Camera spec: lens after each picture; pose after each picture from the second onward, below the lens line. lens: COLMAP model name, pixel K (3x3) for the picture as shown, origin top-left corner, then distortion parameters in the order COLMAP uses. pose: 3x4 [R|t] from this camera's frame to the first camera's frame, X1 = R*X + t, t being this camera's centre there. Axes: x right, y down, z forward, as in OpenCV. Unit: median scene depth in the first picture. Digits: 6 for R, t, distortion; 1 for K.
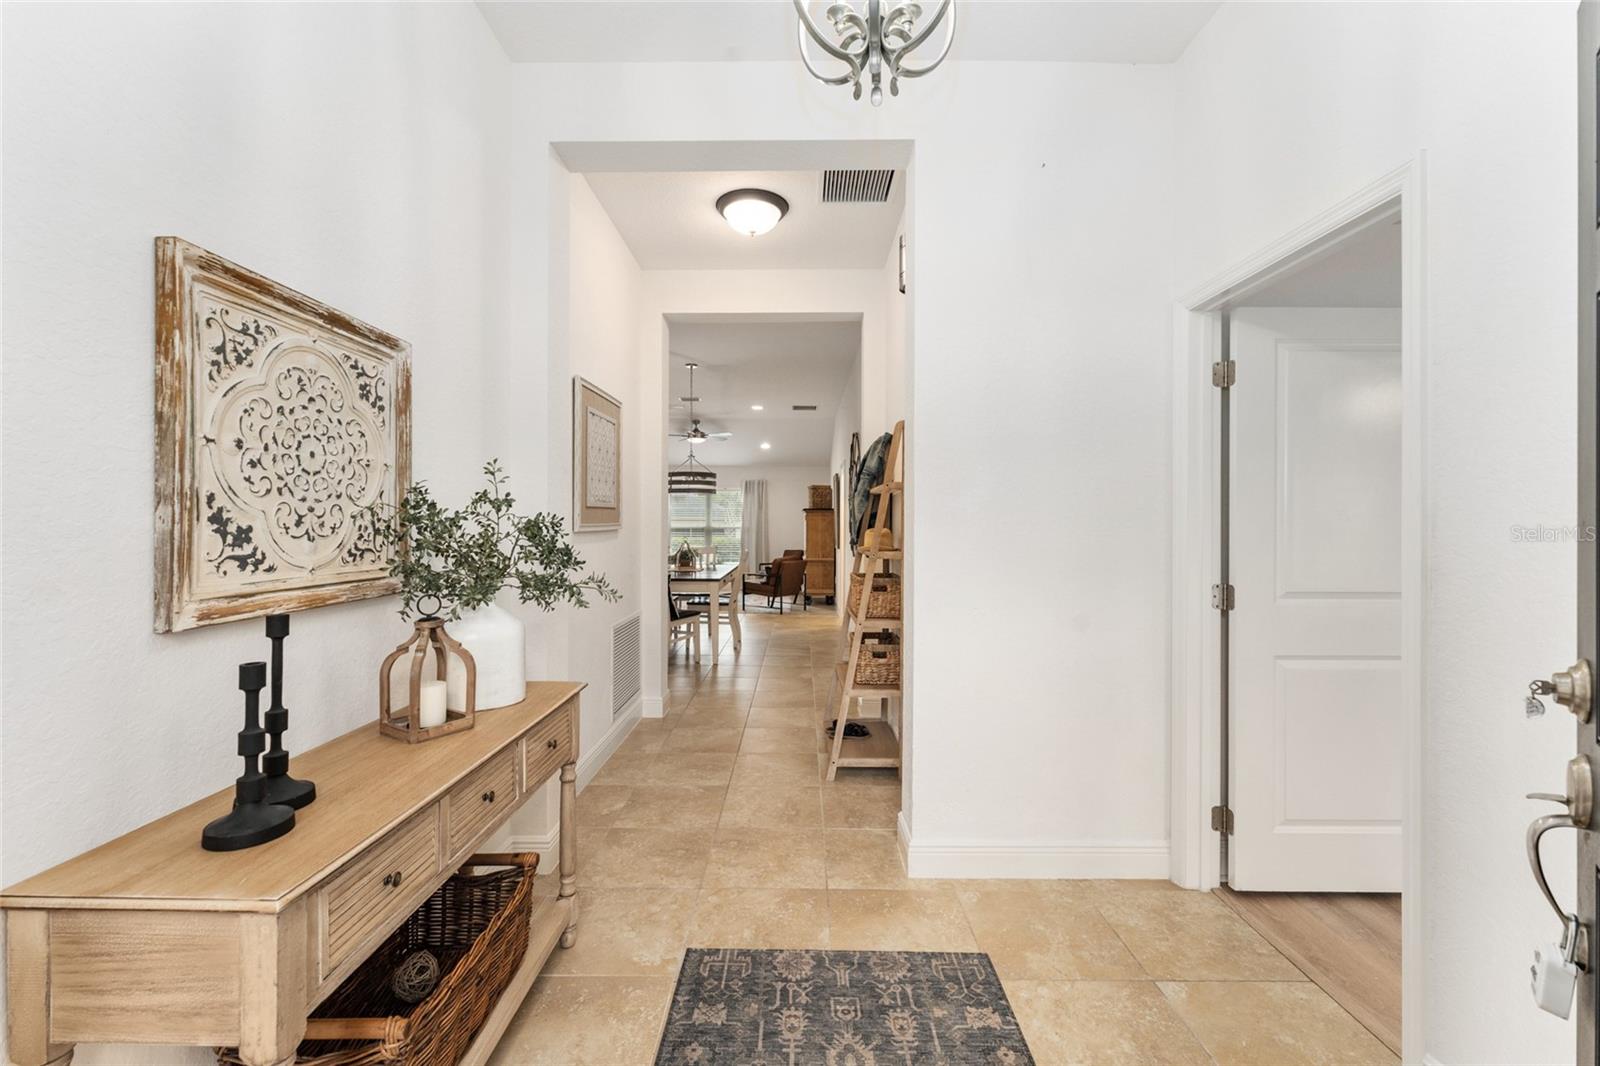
lens RADIAL K [[641.6, 0, 796.3], [0, 641.6, 530.6], [0, 0, 1]] dist [-0.000297, 0.000117]
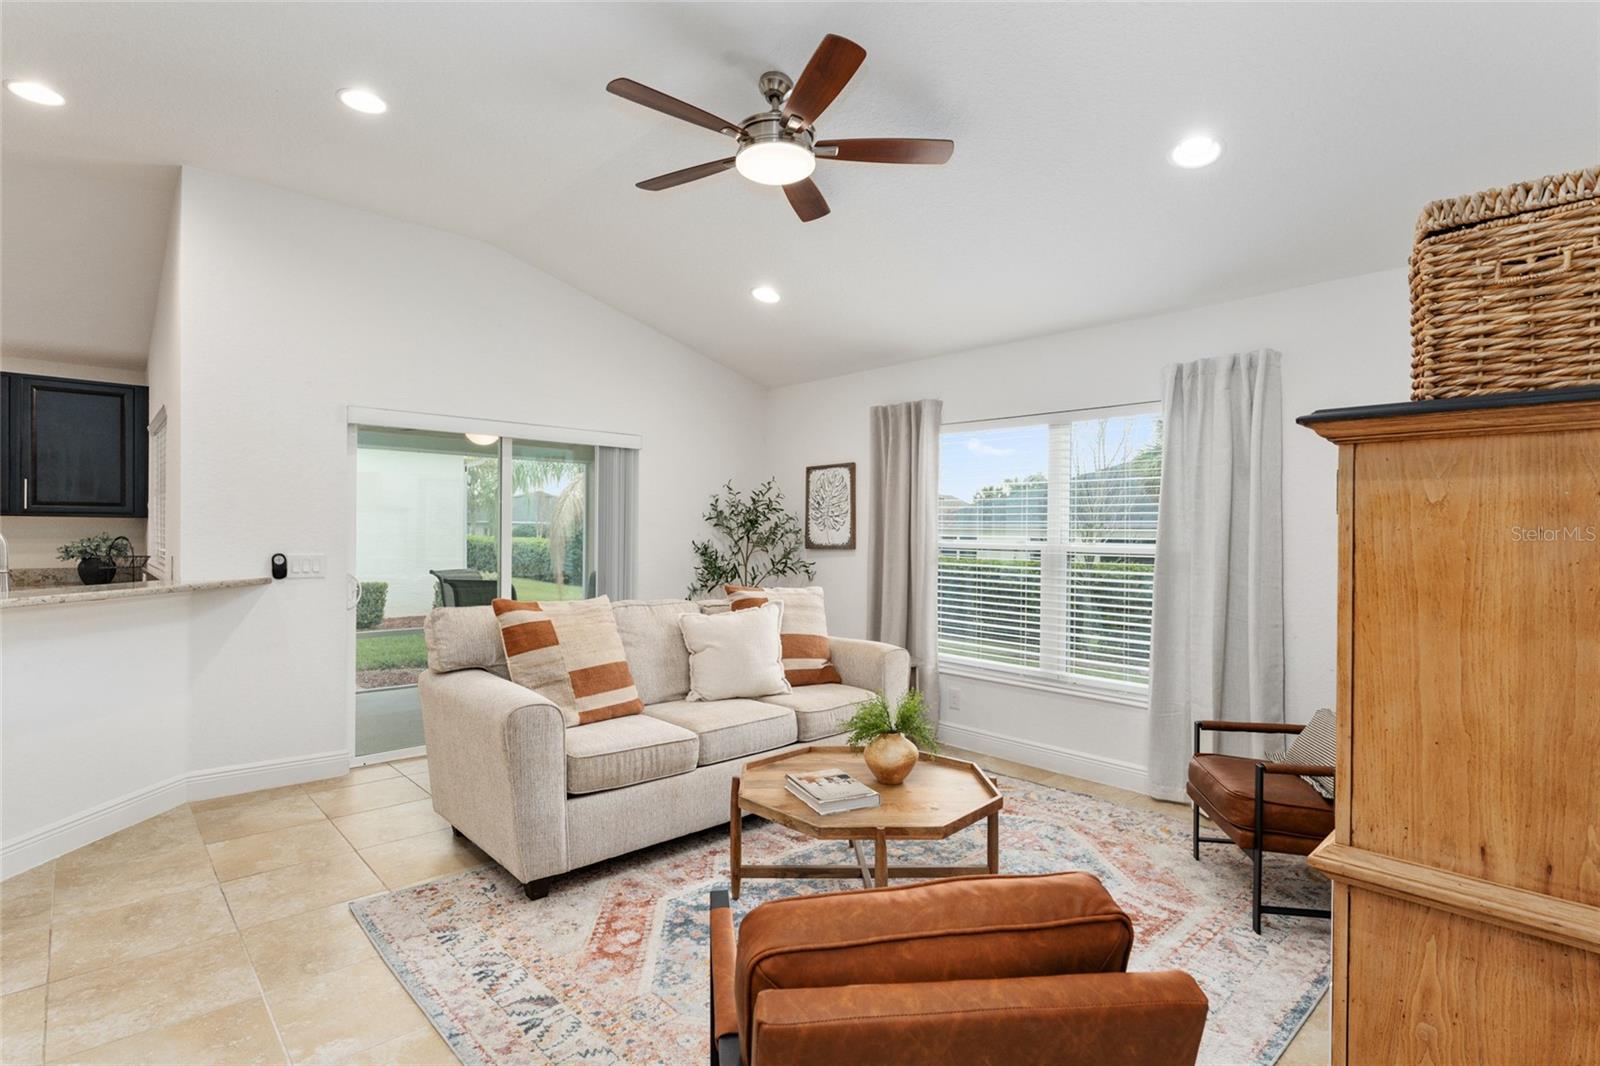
lens RADIAL K [[786.0, 0, 800.0], [0, 786.0, 533.0], [0, 0, 1]] dist [0.000326, -0.000289]
pose [[0.685778, 0.003556, -0.727802, 0.051426], [-0.013343, 0.999881, -0.007687, -0.010246], [0.727689, 0.014983, 0.685744, 0.834722]]
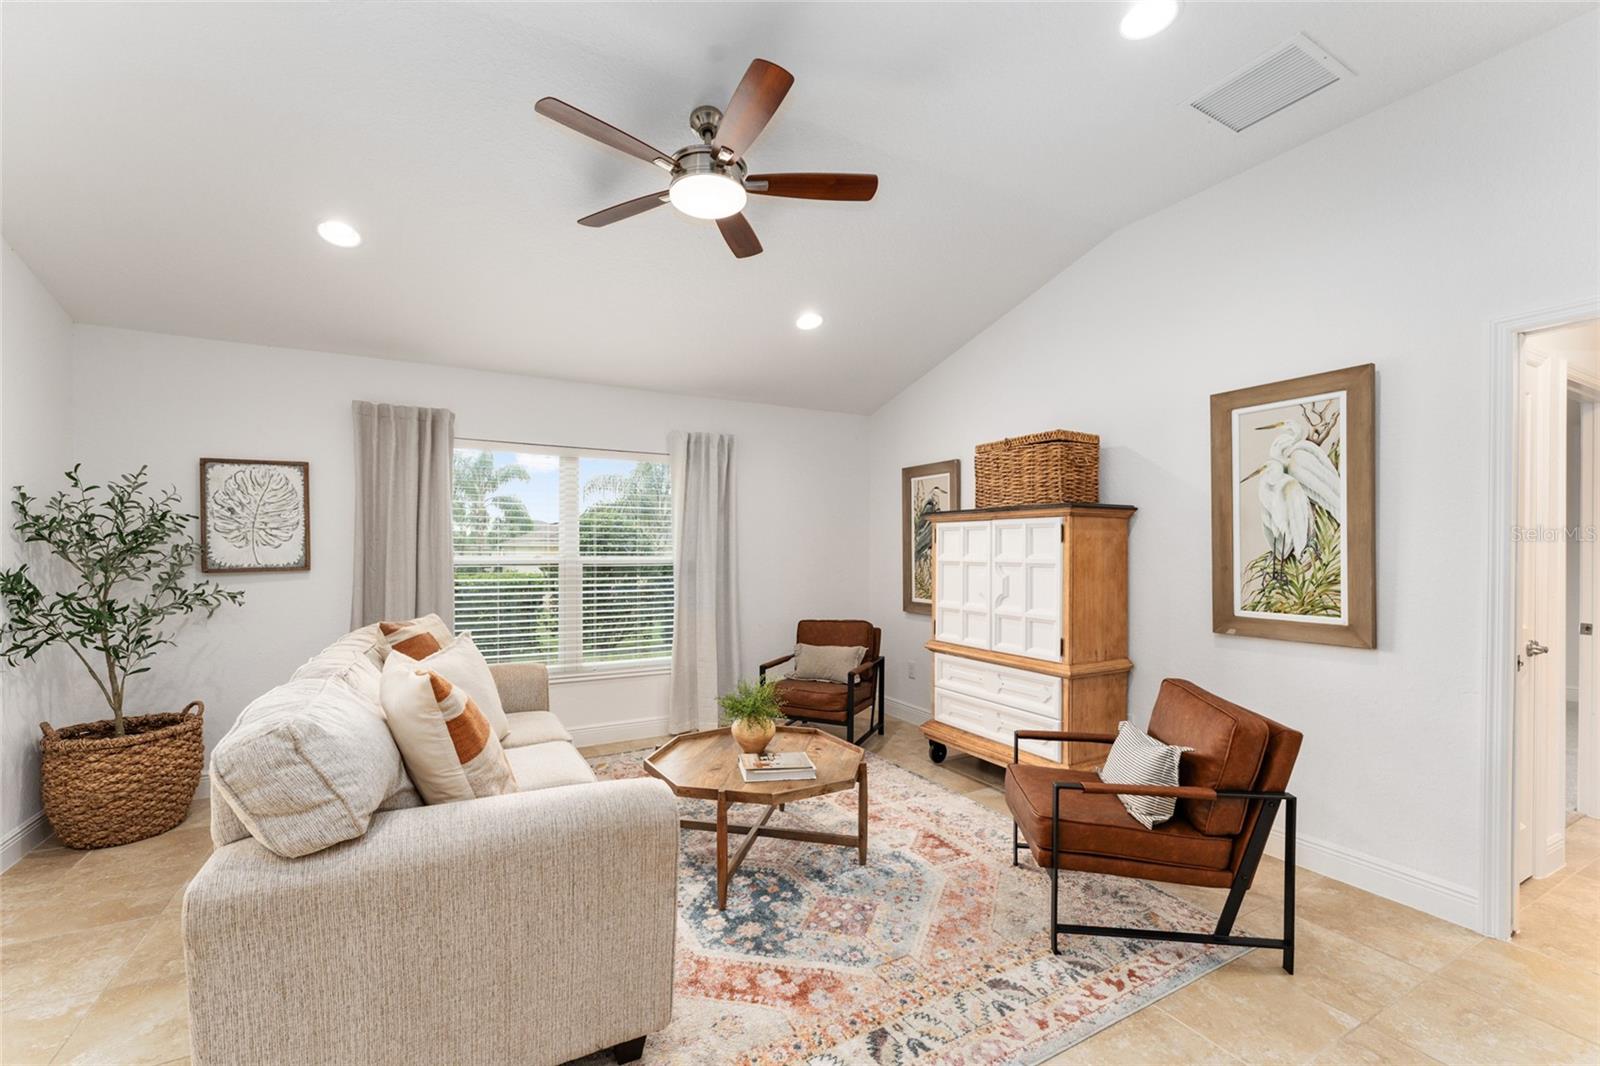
lens RADIAL K [[653.6, 0, 779.2], [0, 653.6, 551.3], [0, 0, 1]] dist [-0.001399, 0.000081]
pose [[0.881560, -0.004911, 0.472046, -0.251768], [0.006748, 0.999975, -0.002200, -0.011756], [-0.472023, 0.005125, 0.881571, 0.792881]]
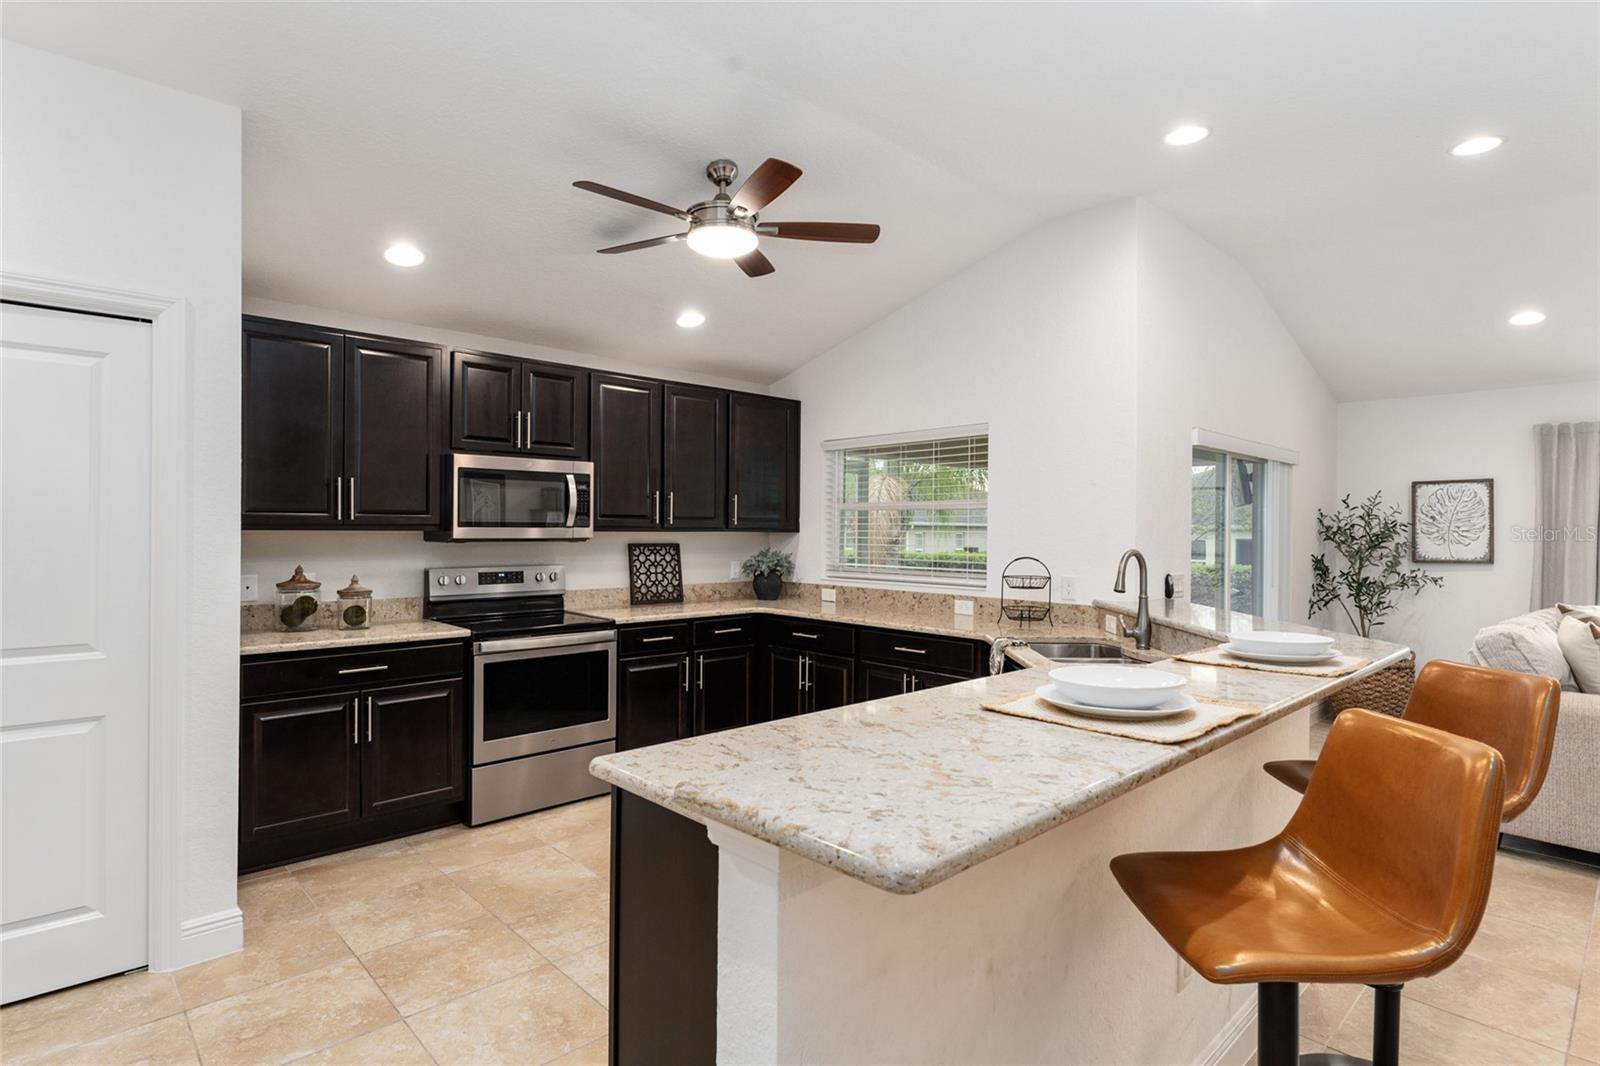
lens RADIAL K [[819.0, 0, 793.0], [0, 819.0, 530.7], [0, 0, 1]] dist [0.000164, -0.000687]
pose [[0.690271, 0.004000, -0.723540, -0.234588], [-0.013492, 0.999882, -0.007344, -0.016117], [0.723426, 0.014831, 0.690243, 0.491768]]
